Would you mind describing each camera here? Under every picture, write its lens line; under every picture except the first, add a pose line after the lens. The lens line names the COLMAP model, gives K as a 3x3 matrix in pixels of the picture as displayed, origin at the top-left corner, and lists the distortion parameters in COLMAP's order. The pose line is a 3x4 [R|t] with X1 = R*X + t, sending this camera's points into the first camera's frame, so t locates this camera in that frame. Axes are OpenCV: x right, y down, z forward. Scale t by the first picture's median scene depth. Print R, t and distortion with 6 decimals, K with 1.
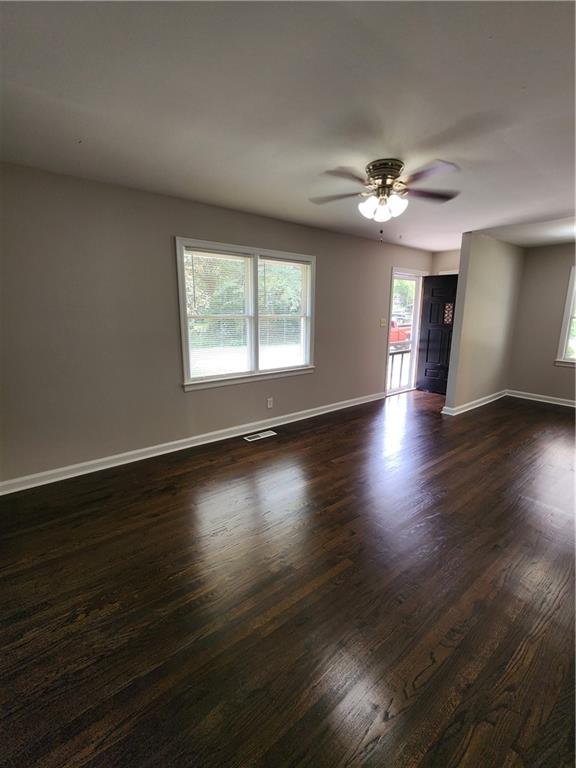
lens RADIAL K [[317.0, 0, 289.2], [0, 317.0, 375.1], [0, 0, 1]] dist [0.002181, -0.000164]
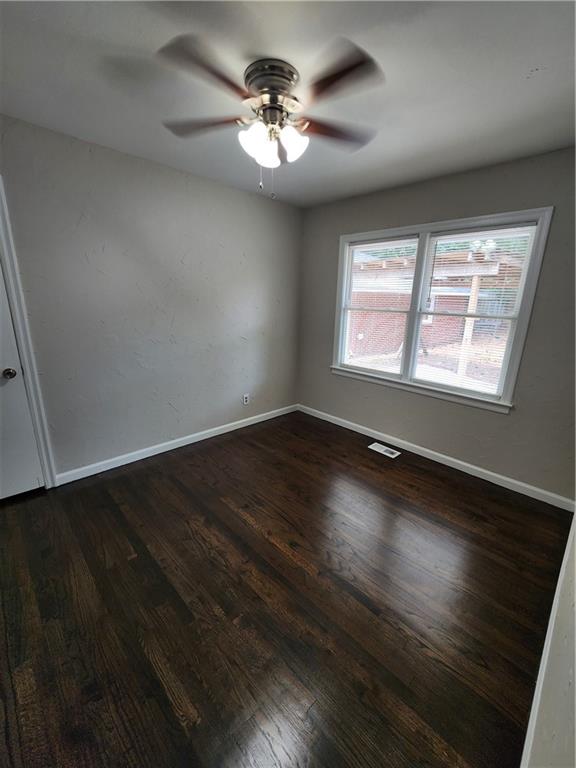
lens RADIAL K [[308.9, 0, 288.4], [0, 308.9, 379.4], [0, 0, 1]] dist [0.000272, -0.000045]
pose [[0.136687, 0.255260, -0.957162, 0.635820], [-0.224011, 0.949167, 0.221138, -0.119401], [0.964954, 0.184188, 0.186919, 0.558413]]
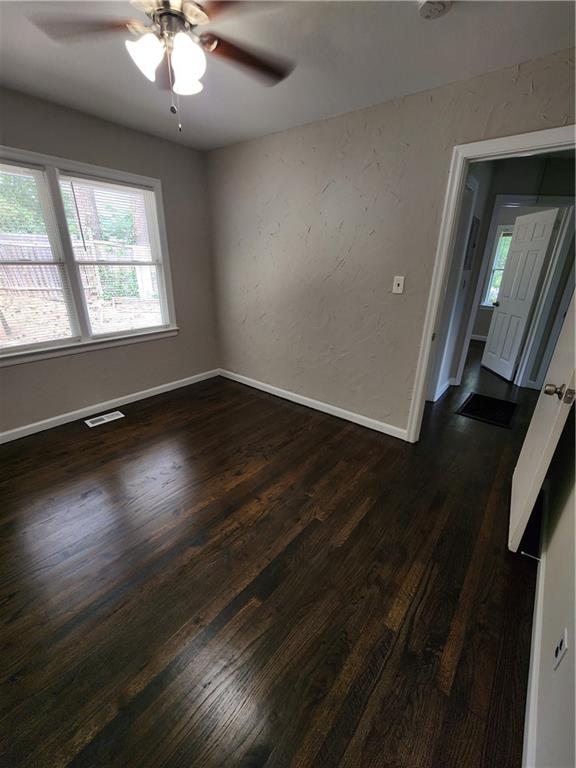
lens RADIAL K [[314.1, 0, 295.8], [0, 314.1, 378.8], [0, 0, 1]] dist [-0.001428, -0.000137]
pose [[0.969856, -0.068520, 0.233848, 0.201562], [0.028766, 0.985136, 0.169351, -0.027833], [-0.241976, -0.157519, 0.957411, 0.143908]]
